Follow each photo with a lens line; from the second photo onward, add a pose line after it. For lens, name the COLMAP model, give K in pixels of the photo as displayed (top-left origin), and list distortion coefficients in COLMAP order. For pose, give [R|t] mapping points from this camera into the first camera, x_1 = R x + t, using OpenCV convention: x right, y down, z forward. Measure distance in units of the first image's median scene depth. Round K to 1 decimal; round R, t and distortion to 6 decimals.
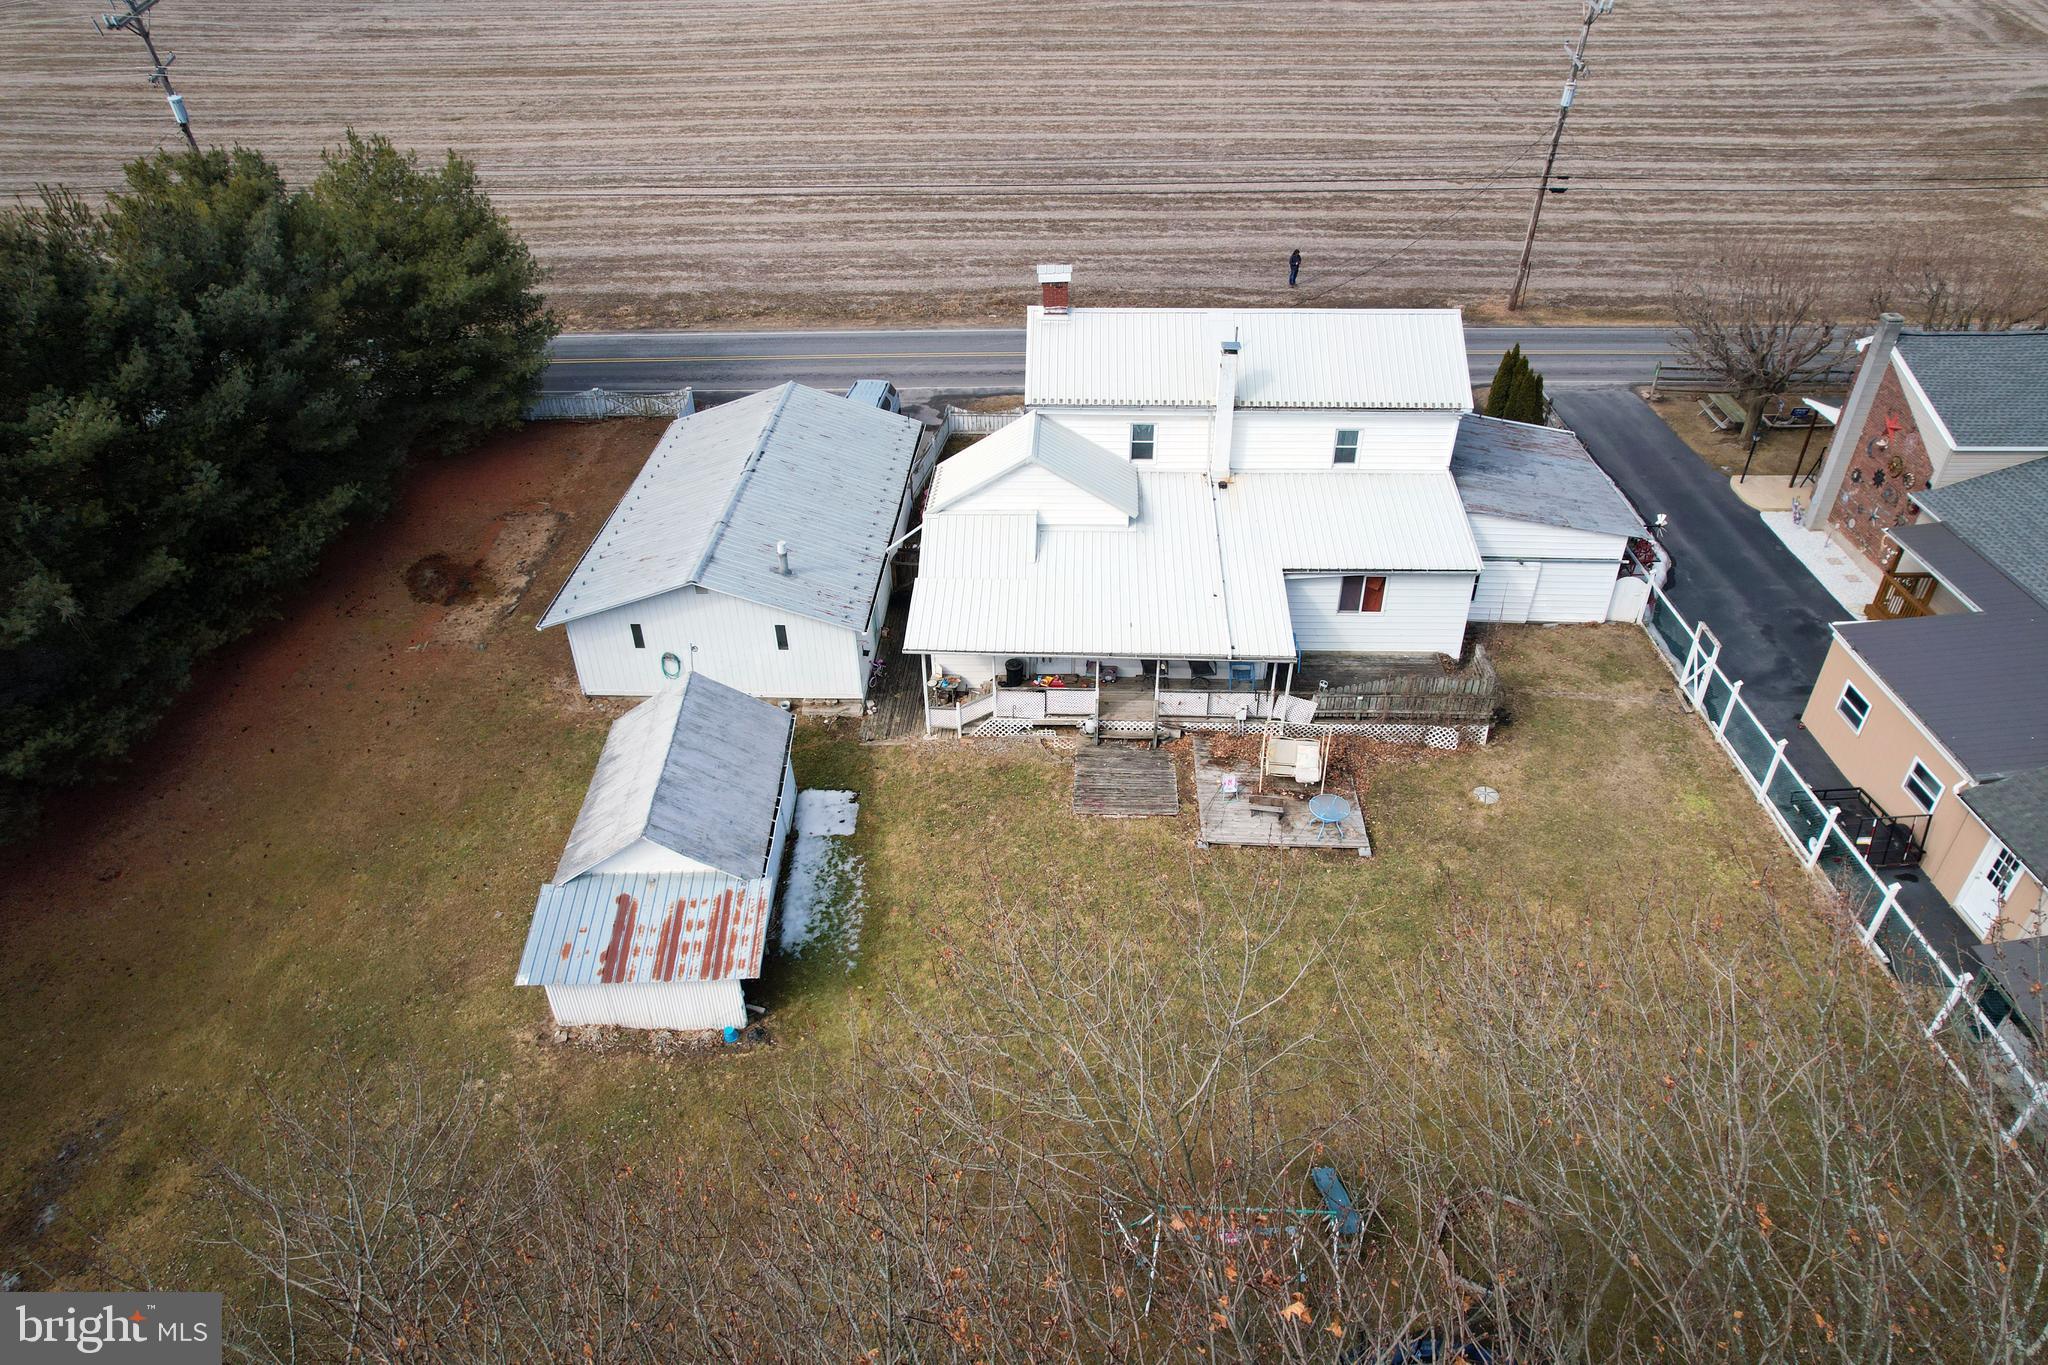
lens RADIAL K [[1287.3, 0, 1020.0], [0, 1287.3, 718.7], [0, 0, 1]] dist [-0.052549, 0.000232]
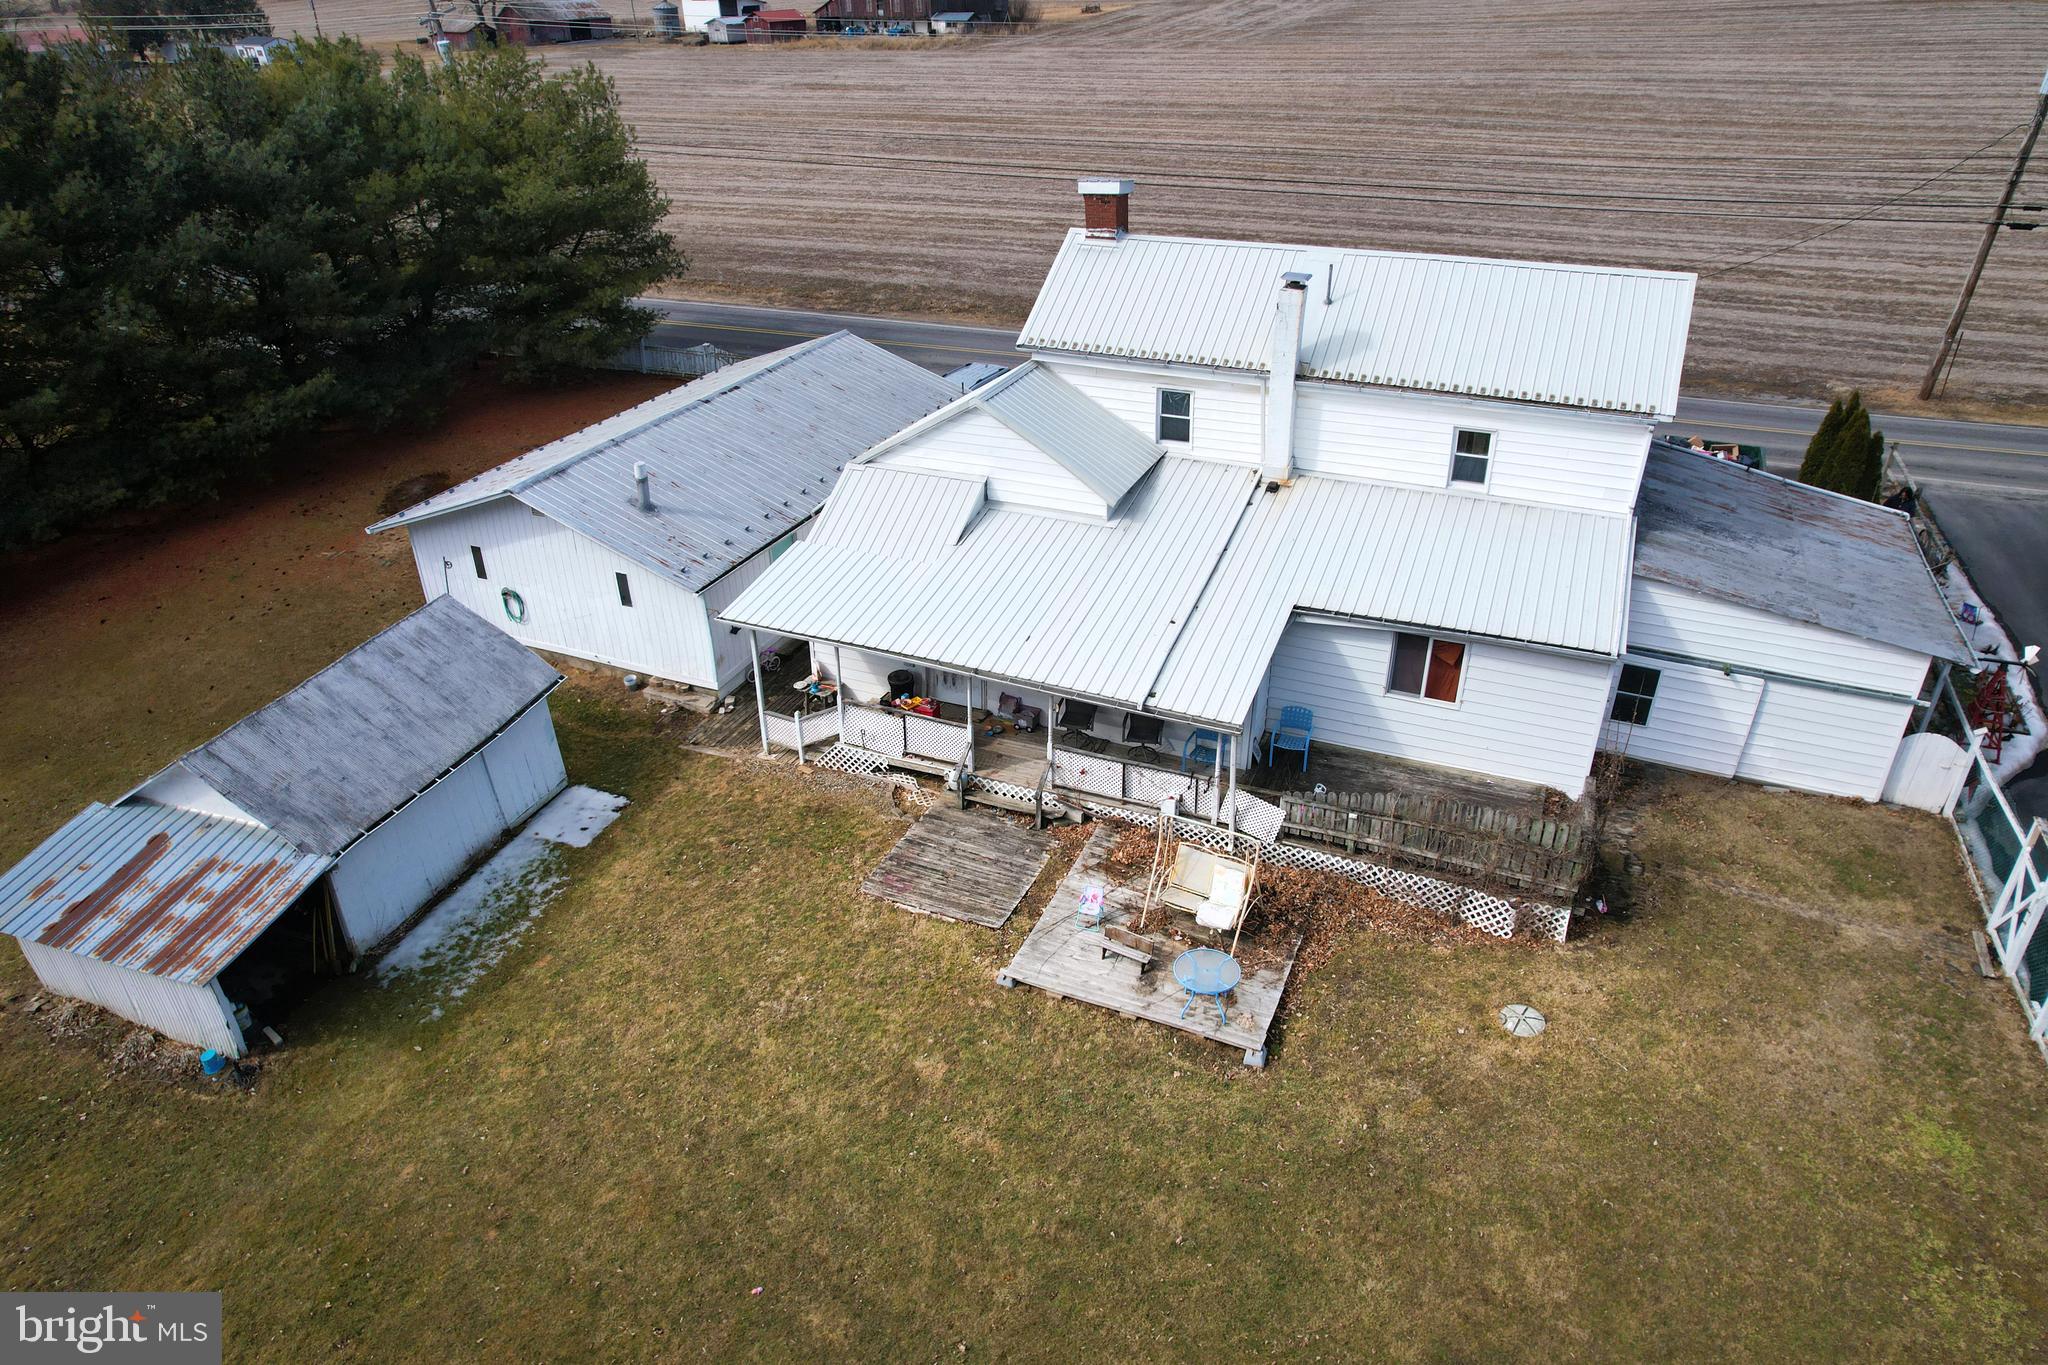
lens RADIAL K [[1303.8, 0, 1024.0], [0, 1303.8, 705.9], [0, 0, 1]] dist [-0.053628, 0.045598]
pose [[0.935370, 0.181791, -0.303374, 0.276500], [-0.212660, 0.974490, -0.071734, 0.009506], [0.282594, 0.131614, 0.950167, 0.328311]]
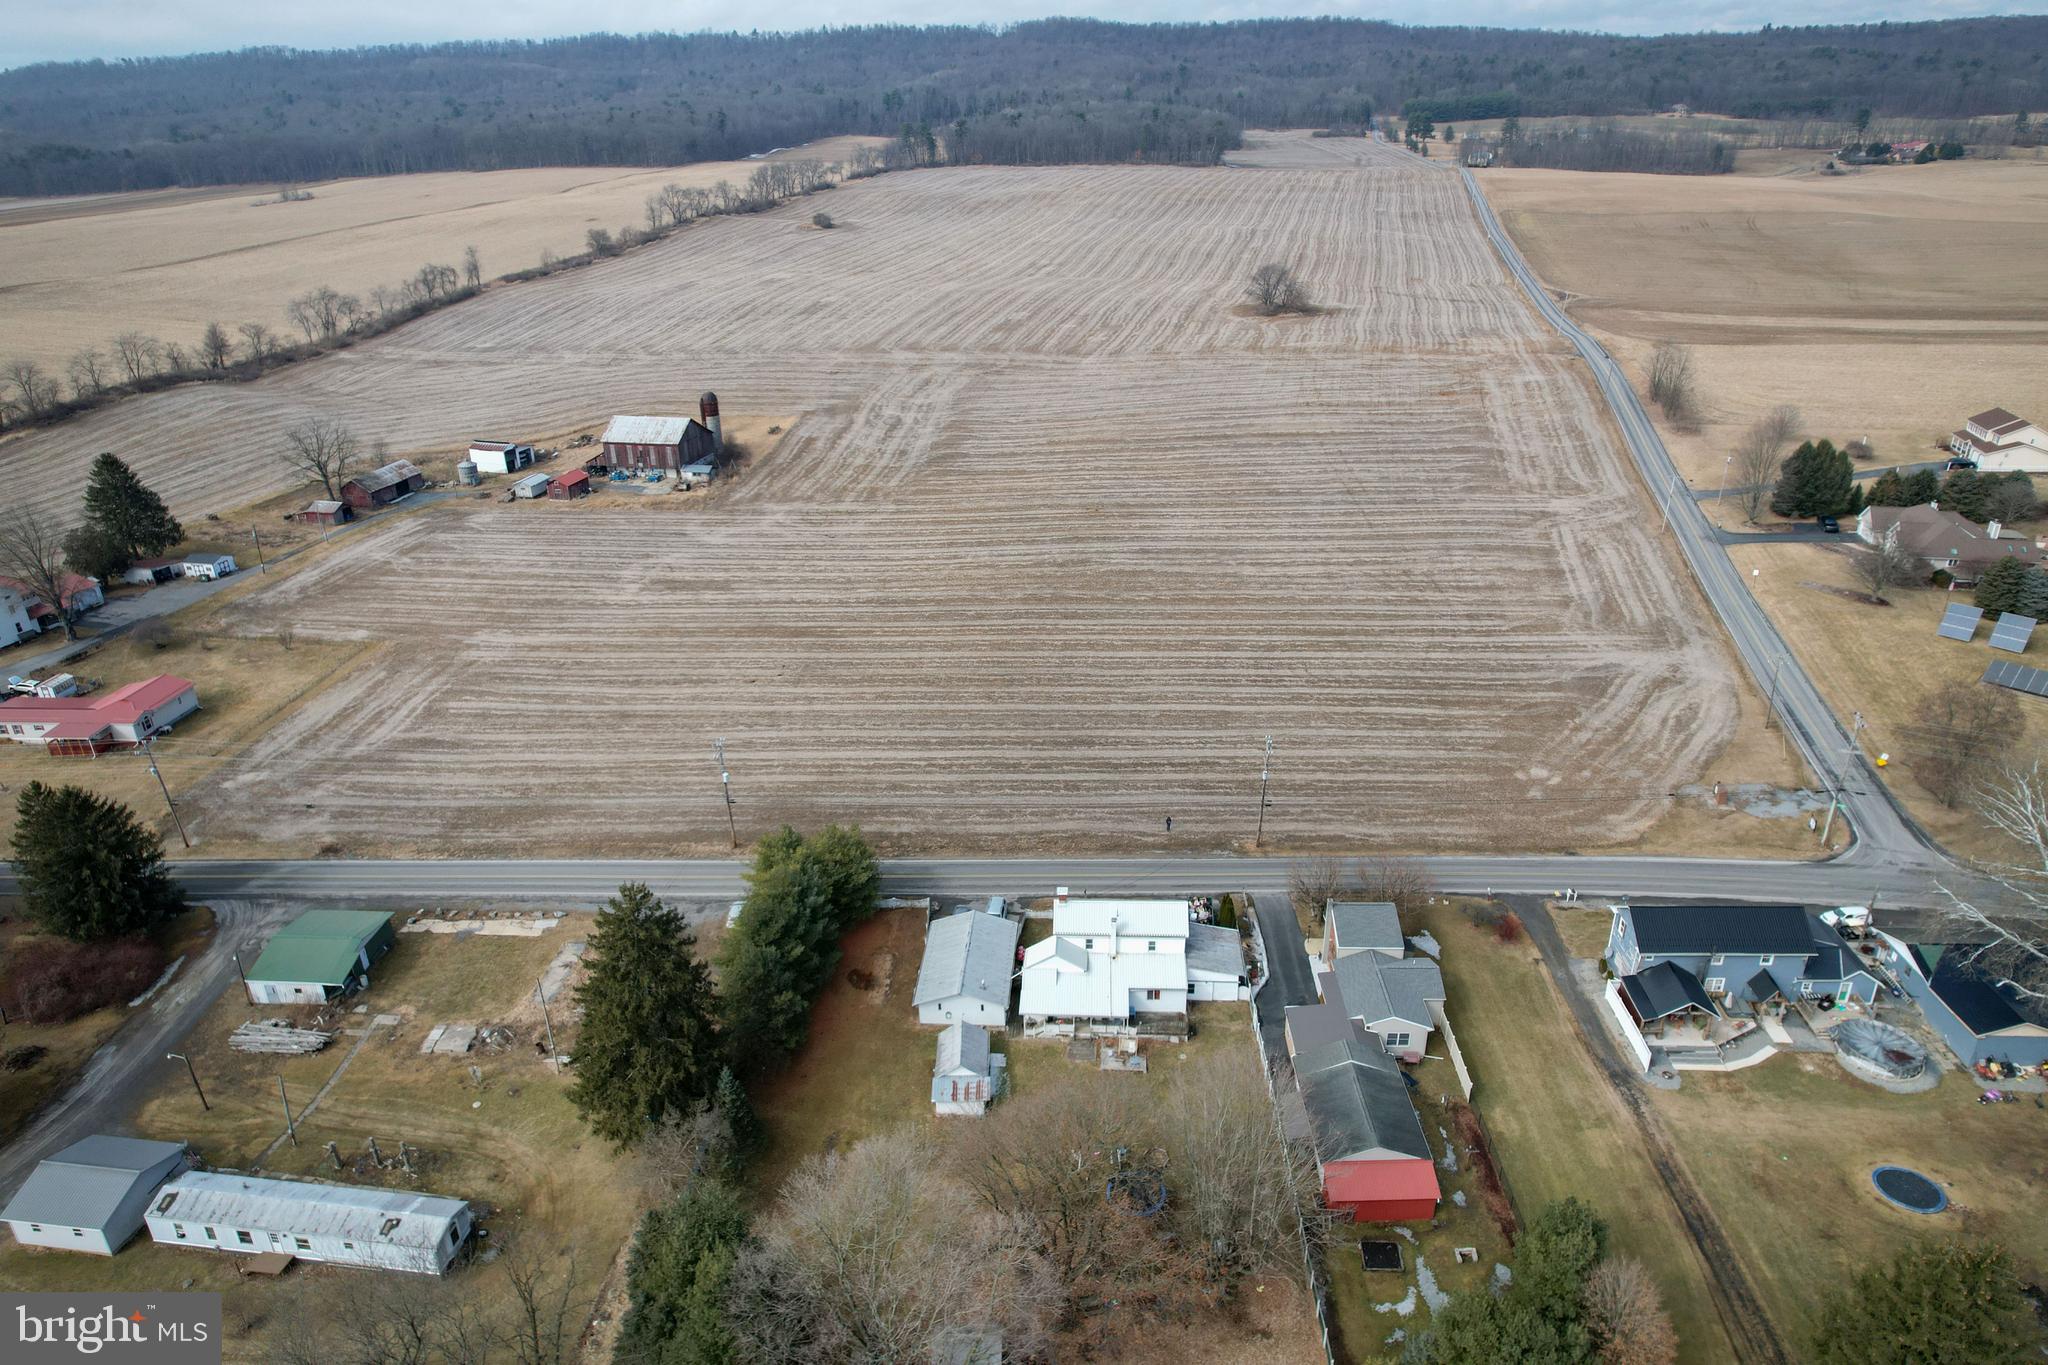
lens RADIAL K [[1303.8, 0, 1024.0], [0, 1303.8, 705.9], [0, 0, 1]] dist [-0.053628, 0.045598]
pose [[0.999826, 0.002979, -0.018429, -0.012376], [-0.006522, 0.980718, -0.195319, -0.170055], [0.017492, 0.195405, 0.980567, -2.472380]]
